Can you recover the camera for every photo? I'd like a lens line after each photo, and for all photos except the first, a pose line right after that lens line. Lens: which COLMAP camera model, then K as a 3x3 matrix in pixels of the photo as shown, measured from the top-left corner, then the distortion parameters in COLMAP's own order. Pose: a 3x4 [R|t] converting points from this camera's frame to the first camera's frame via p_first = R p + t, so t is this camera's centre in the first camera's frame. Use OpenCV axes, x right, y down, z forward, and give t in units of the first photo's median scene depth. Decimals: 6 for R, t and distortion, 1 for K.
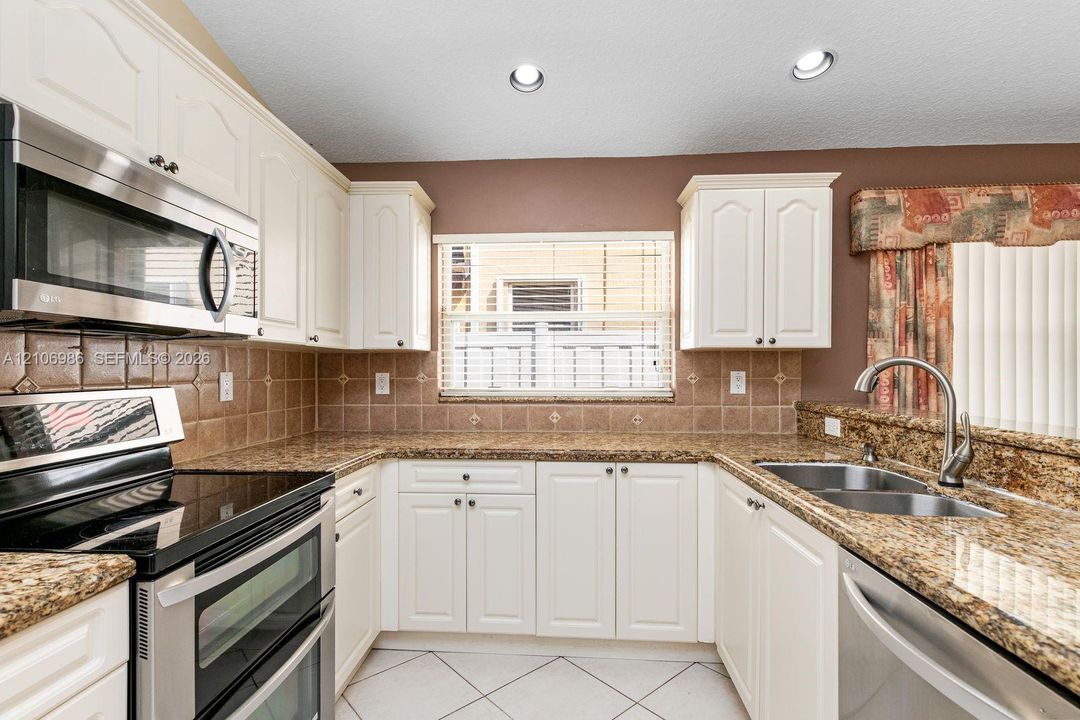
lens RADIAL K [[503.4, 0, 538.2], [0, 503.4, 368.3], [0, 0, 1]] dist [0.002372, 0.000389]
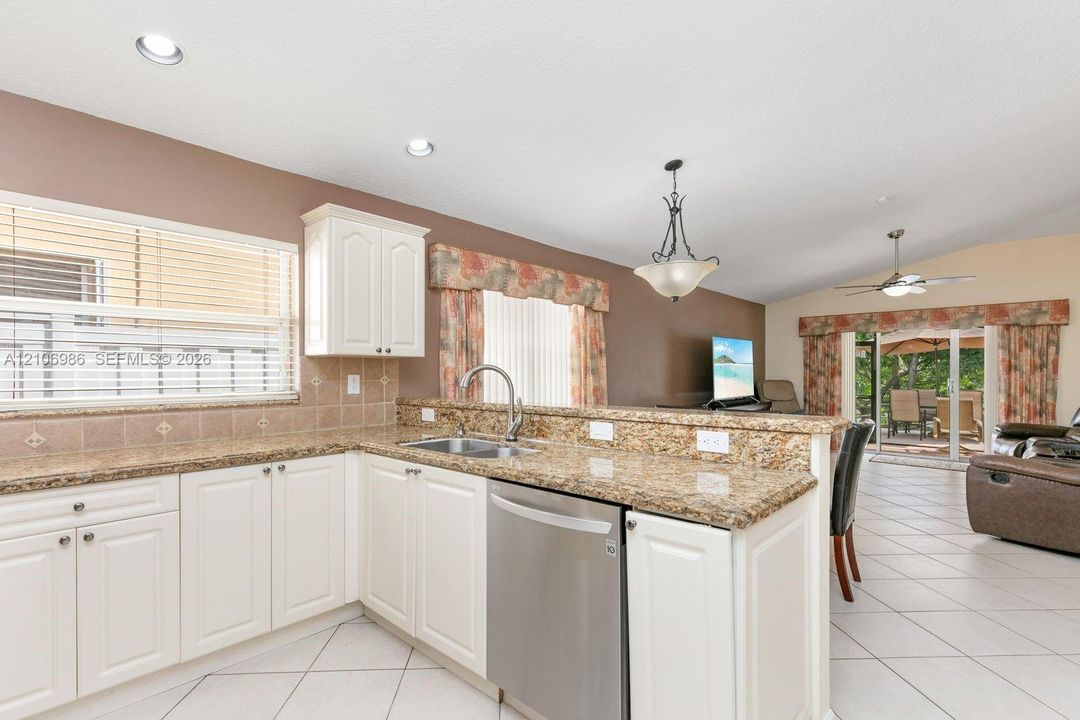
lens RADIAL K [[489.9, 0, 540.6], [0, 489.9, 373.0], [0, 0, 1]] dist [-0.000922, -0.000527]
pose [[0.623975, -0.003680, 0.781436, -0.255981], [0.003697, 0.999992, 0.001757, 0.001128], [-0.781436, 0.001792, 0.623983, -0.065064]]
